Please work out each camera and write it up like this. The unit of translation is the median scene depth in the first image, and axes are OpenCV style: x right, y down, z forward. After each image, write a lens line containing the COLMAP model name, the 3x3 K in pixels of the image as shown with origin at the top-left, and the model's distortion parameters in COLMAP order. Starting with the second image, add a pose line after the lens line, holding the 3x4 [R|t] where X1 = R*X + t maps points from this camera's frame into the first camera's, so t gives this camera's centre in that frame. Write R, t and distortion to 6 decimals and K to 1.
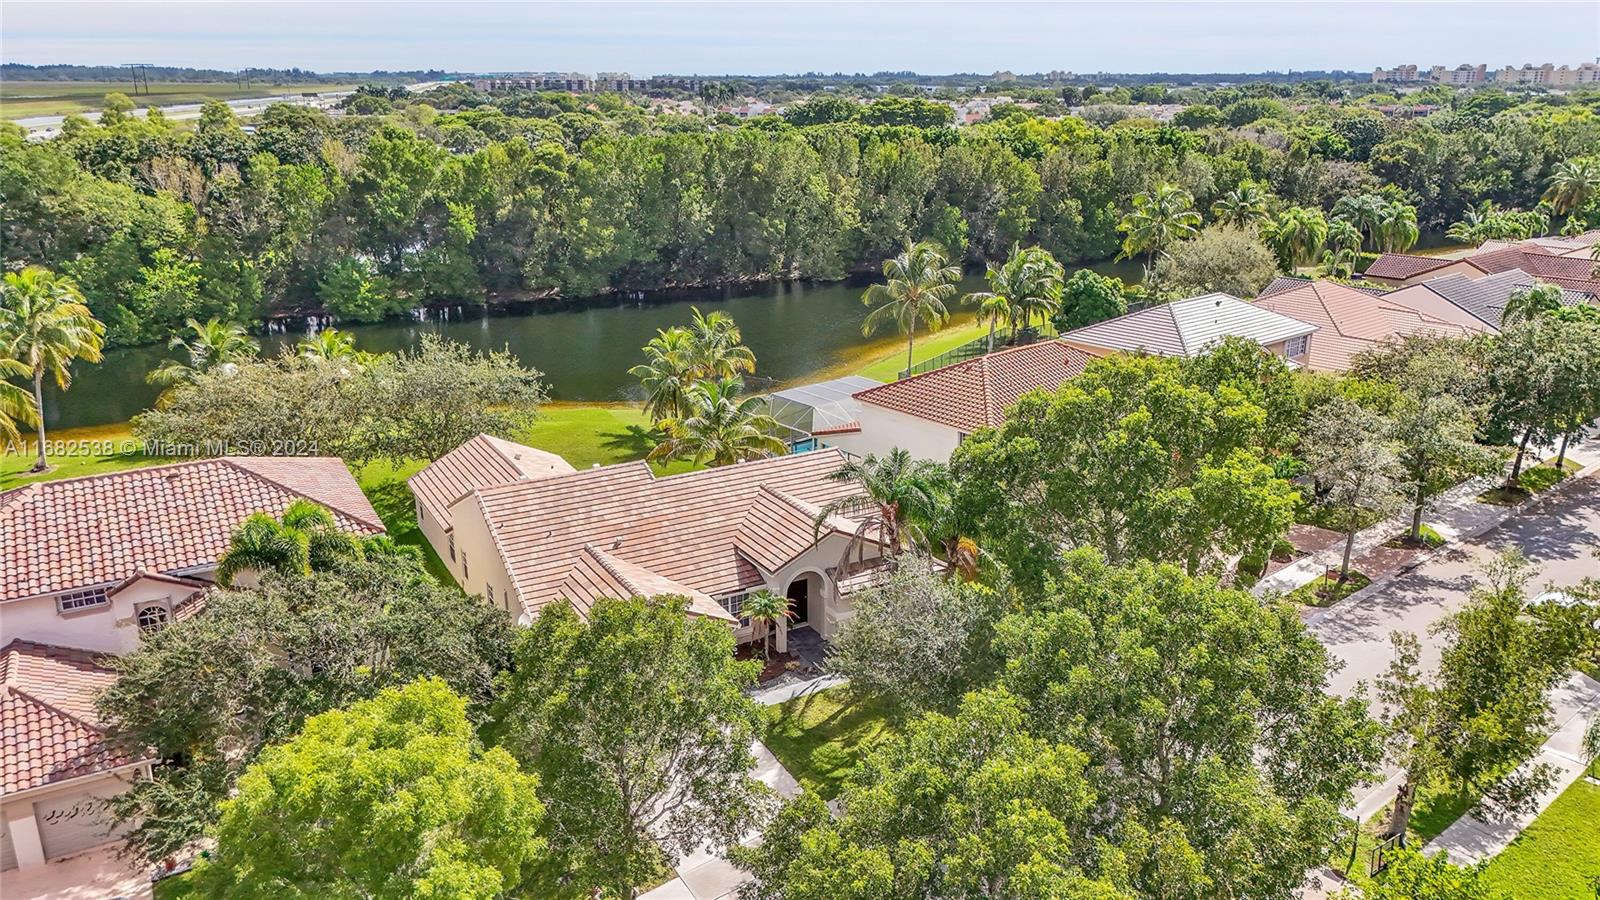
lens RADIAL K [[1153.9, 0, 800.0], [0, 1153.9, 450.0], [0, 0, 1]] dist [0.004448, 0.001510]
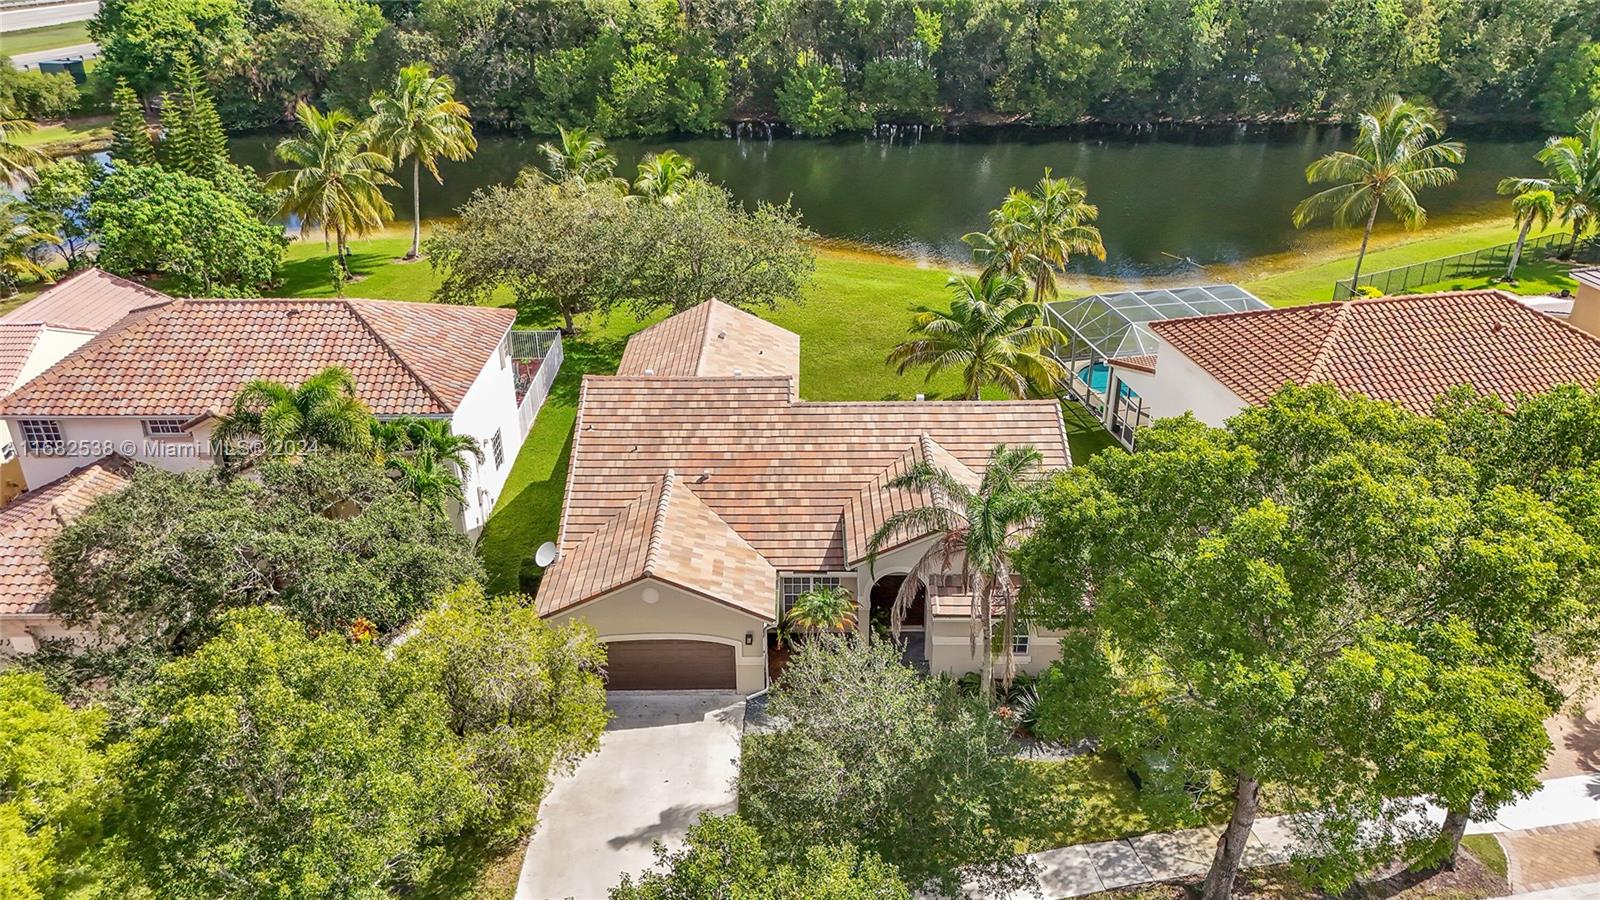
lens RADIAL K [[1134.6, 0, 800.0], [0, 1134.6, 450.0], [0, 0, 1]] dist [0.081925, -0.100644]
pose [[0.867603, 0.220130, -0.445879, 0.109334], [-0.144176, 0.969519, 0.198109, -0.045790], [0.475898, -0.107595, 0.872894, 0.136700]]
